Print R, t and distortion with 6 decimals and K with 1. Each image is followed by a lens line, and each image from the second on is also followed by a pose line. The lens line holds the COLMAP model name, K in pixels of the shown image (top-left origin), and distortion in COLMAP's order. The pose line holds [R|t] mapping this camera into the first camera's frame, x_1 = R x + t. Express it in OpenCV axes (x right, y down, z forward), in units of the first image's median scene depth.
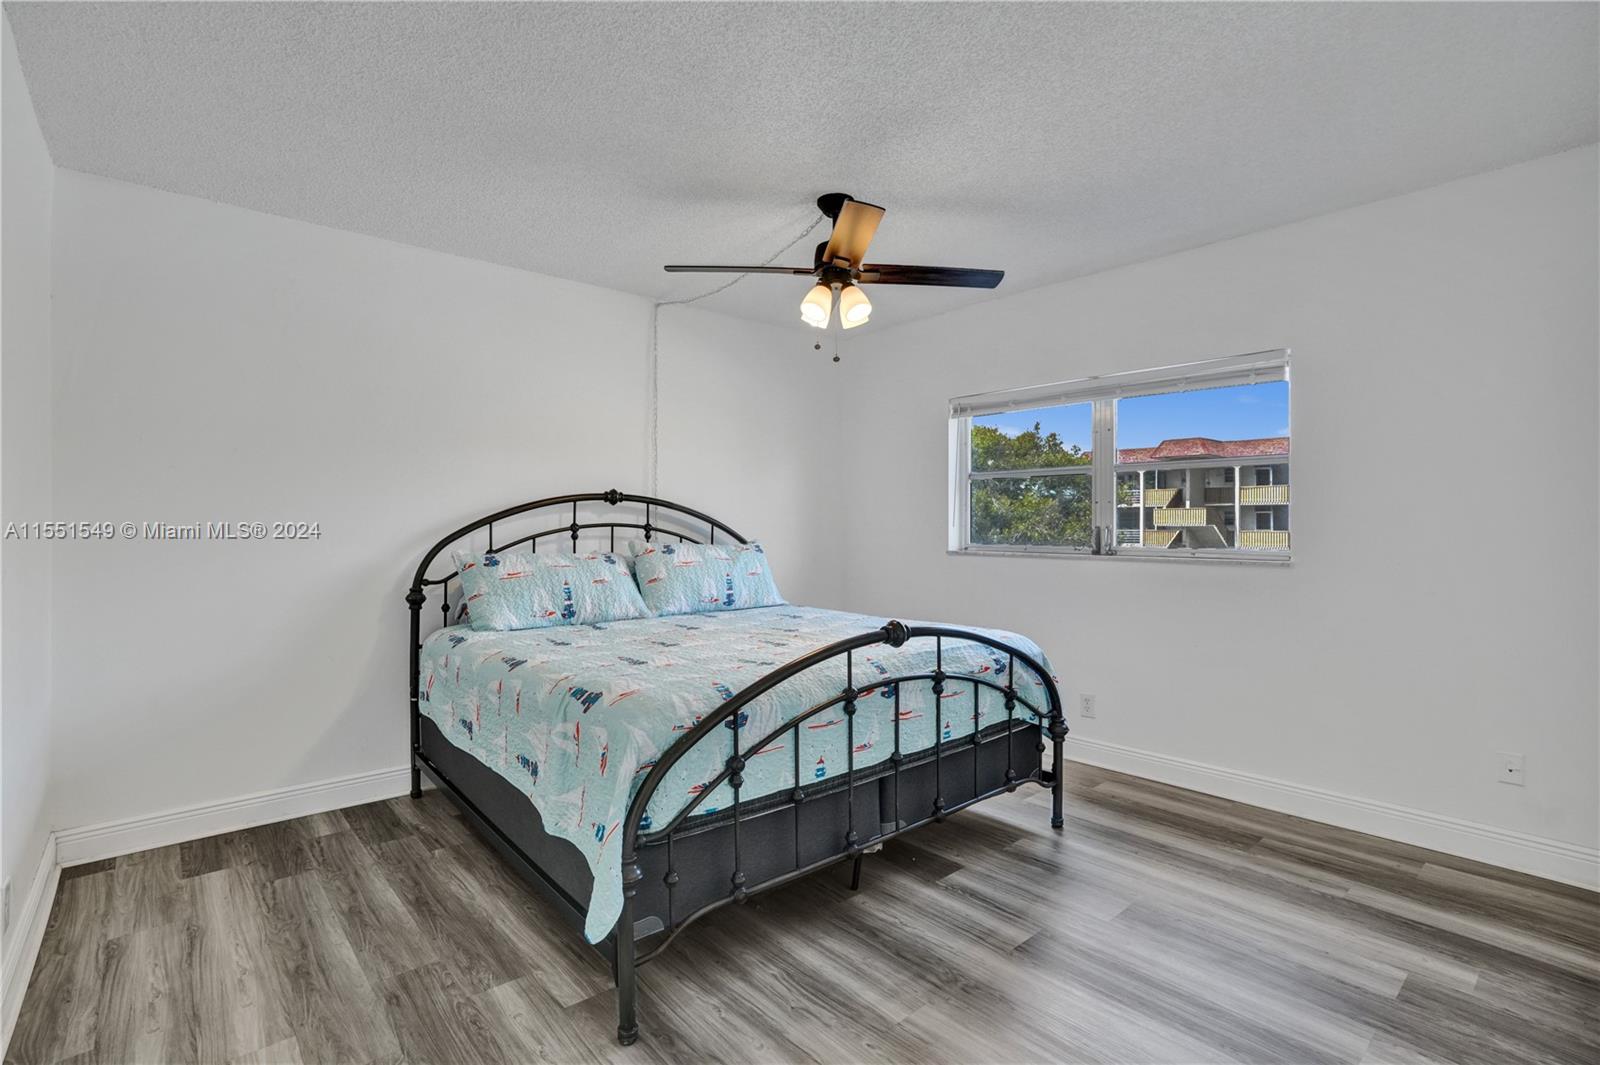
lens RADIAL K [[750.7, 0, 805.0], [0, 750.7, 527.0], [0, 0, 1]] dist [-0.063198, 0.034530]
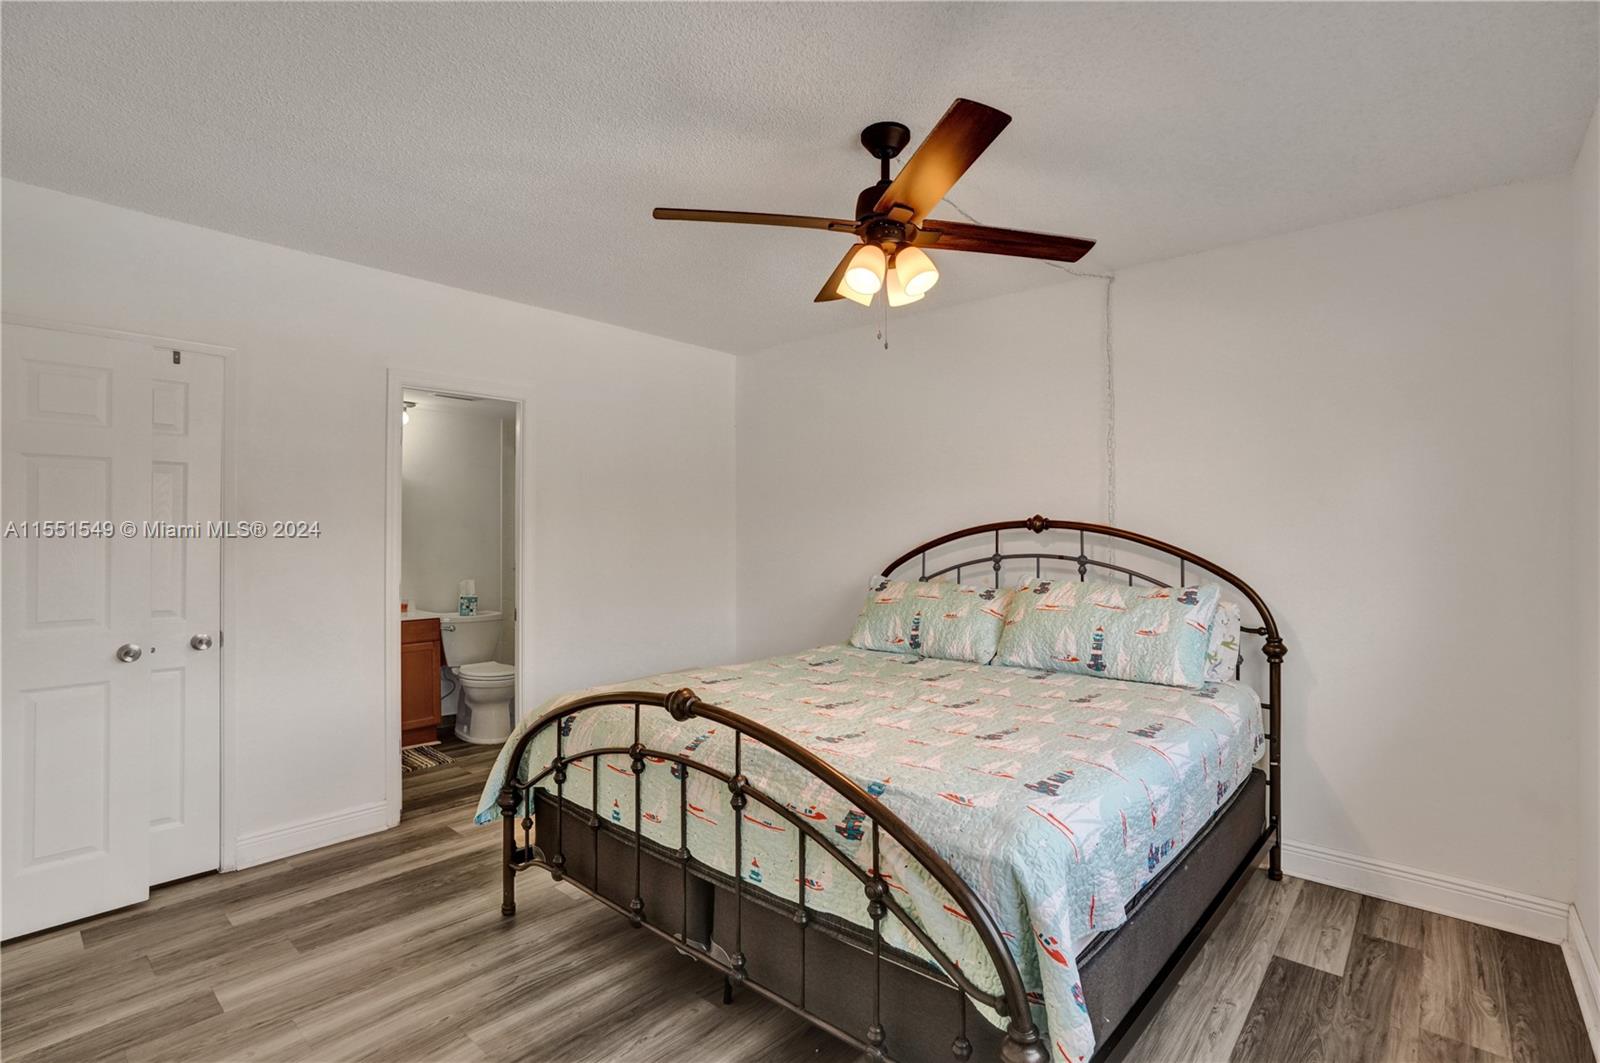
lens RADIAL K [[750.7, 0, 805.0], [0, 750.7, 526.0], [0, 0, 1]] dist [-0.063198, 0.034530]
pose [[0.126742, -0.010765, -0.991877, 0.683818], [-0.001919, 0.999937, -0.011098, -0.032666], [0.991934, 0.003310, 0.126714, 0.734060]]
